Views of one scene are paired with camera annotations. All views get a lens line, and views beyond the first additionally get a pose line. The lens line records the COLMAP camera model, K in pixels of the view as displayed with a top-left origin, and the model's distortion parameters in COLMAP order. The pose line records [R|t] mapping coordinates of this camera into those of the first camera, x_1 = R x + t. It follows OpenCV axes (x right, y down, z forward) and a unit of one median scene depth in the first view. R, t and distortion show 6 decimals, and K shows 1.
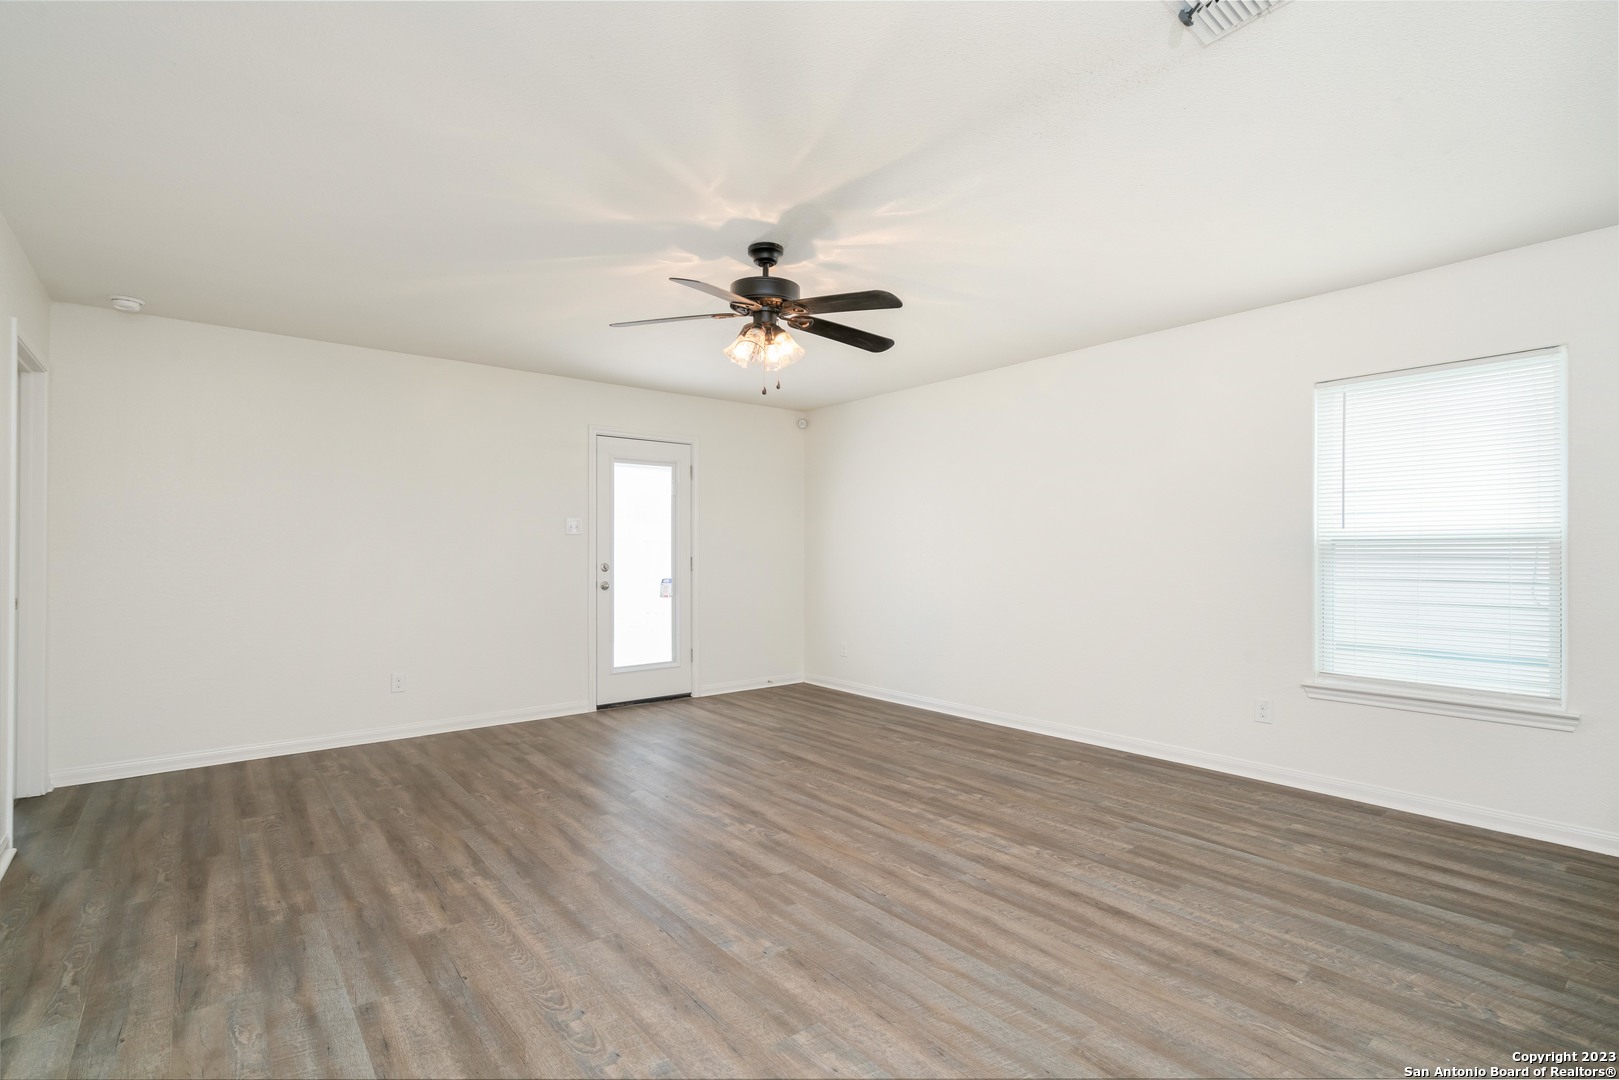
lens RADIAL K [[750.8, 0, 806.0], [0, 750.8, 548.5], [0, 0, 1]] dist [-0.001736, 0.000729]
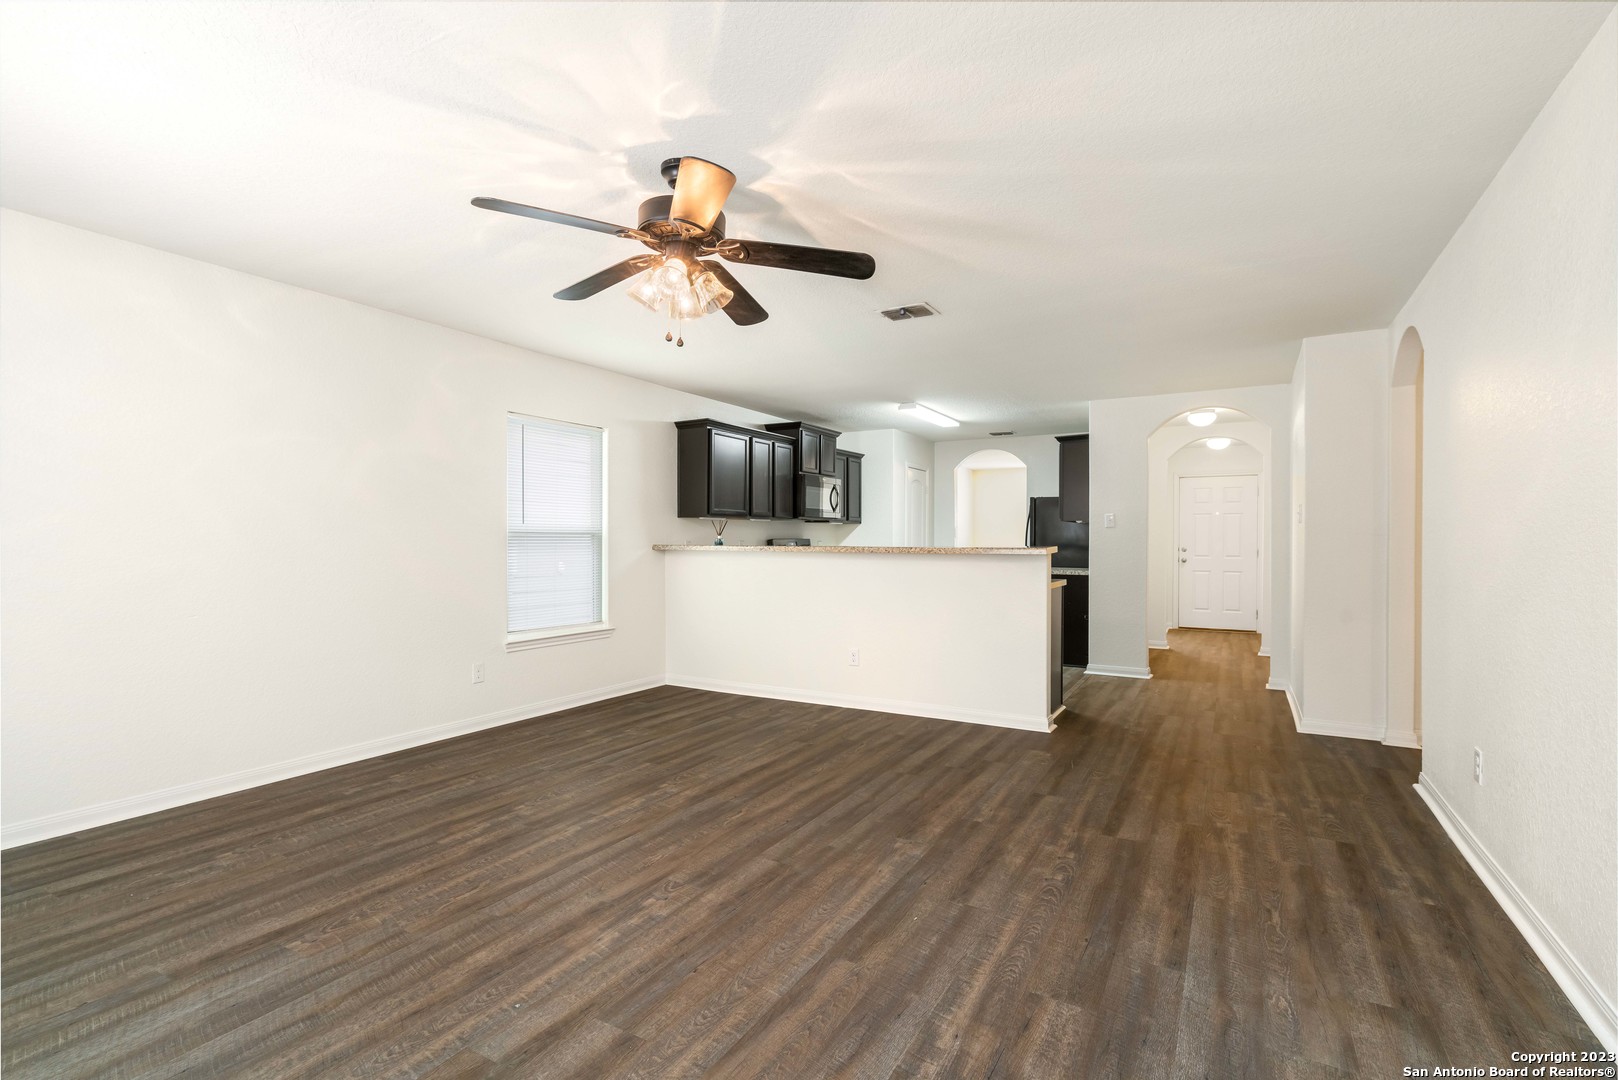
lens RADIAL K [[750.3, 0, 805.5], [0, 750.3, 548.5], [0, 0, 1]] dist [-0.001736, 0.000729]
pose [[-0.357026, -0.008217, 0.934058, -0.872804], [-0.007341, 0.999955, 0.005991, 0.007449], [-0.934066, -0.004718, -0.357070, 1.176028]]
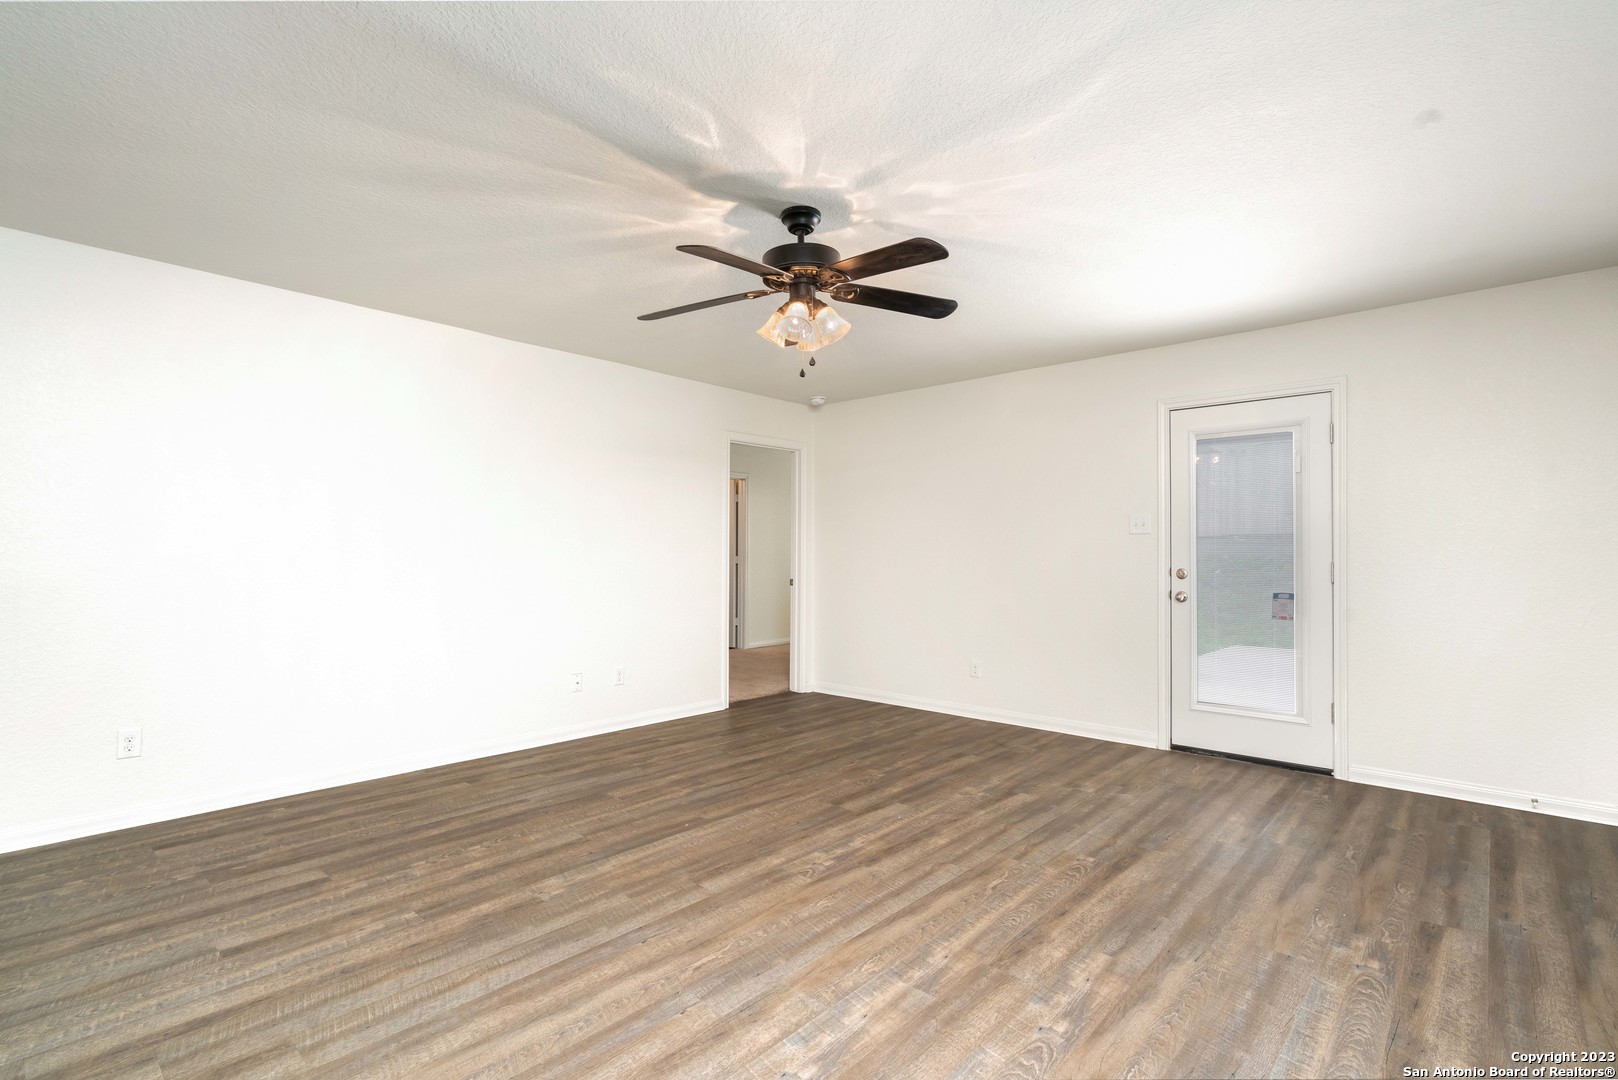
lens RADIAL K [[750.3, 0, 805.5], [0, 750.3, 548.5], [0, 0, 1]] dist [-0.001736, 0.000729]
pose [[0.148631, -0.007840, -0.988862, 0.837407], [0.002342, 0.999969, -0.007576, 0.005756], [0.988890, -0.001189, 0.148645, 0.880480]]
